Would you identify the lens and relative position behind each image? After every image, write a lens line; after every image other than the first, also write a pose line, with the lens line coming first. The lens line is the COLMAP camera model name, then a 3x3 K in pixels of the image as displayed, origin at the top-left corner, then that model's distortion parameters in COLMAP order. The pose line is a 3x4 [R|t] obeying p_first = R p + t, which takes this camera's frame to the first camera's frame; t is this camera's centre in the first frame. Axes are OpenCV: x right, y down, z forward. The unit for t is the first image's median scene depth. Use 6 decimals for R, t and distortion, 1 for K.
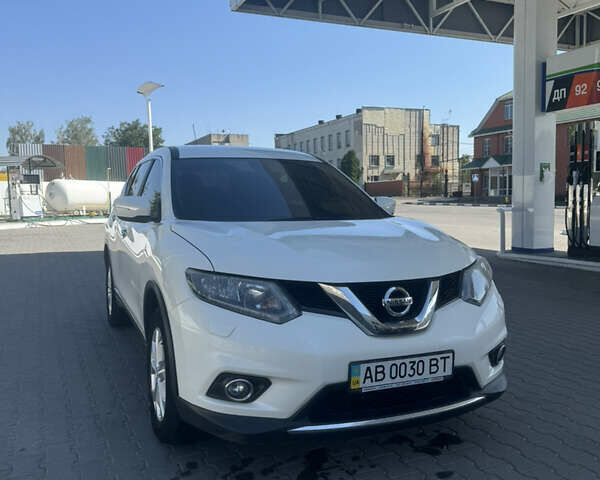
lens RADIAL K [[565.0, 0, 300.0], [0, 565.0, 240.0], [0, 0, 1]] dist [0.176851, -0.304807]
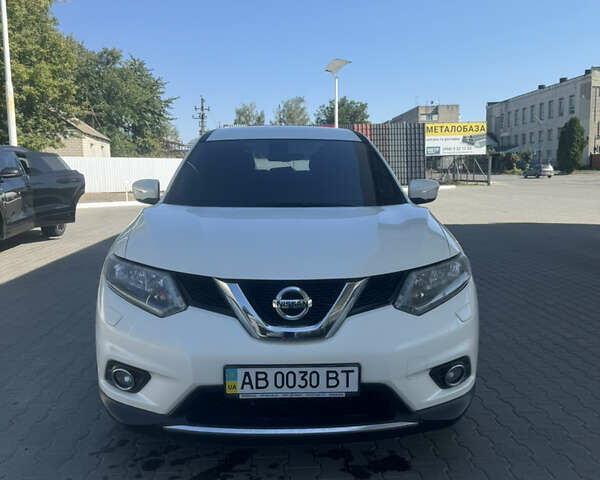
lens RADIAL K [[565.0, 0, 300.0], [0, 565.0, 240.0], [0, 0, 1]] dist [0.176851, -0.304807]
pose [[0.932813, 0.044917, -0.357551, 0.487595], [-0.028922, 0.998332, 0.049960, -0.036147], [0.359199, -0.036262, 0.932556, 0.170578]]
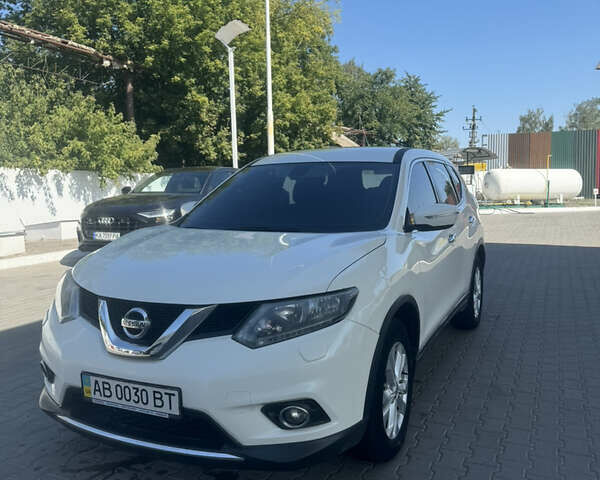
lens RADIAL K [[566.7, 0, 302.4], [0, 566.7, 251.5], [0, 0, 1]] dist [0.145109, -0.318921]
pose [[0.653957, 0.083897, -0.751865, 1.053103], [-0.049443, 0.996447, 0.068185, -0.091437], [0.754914, -0.007415, 0.655782, 0.566833]]
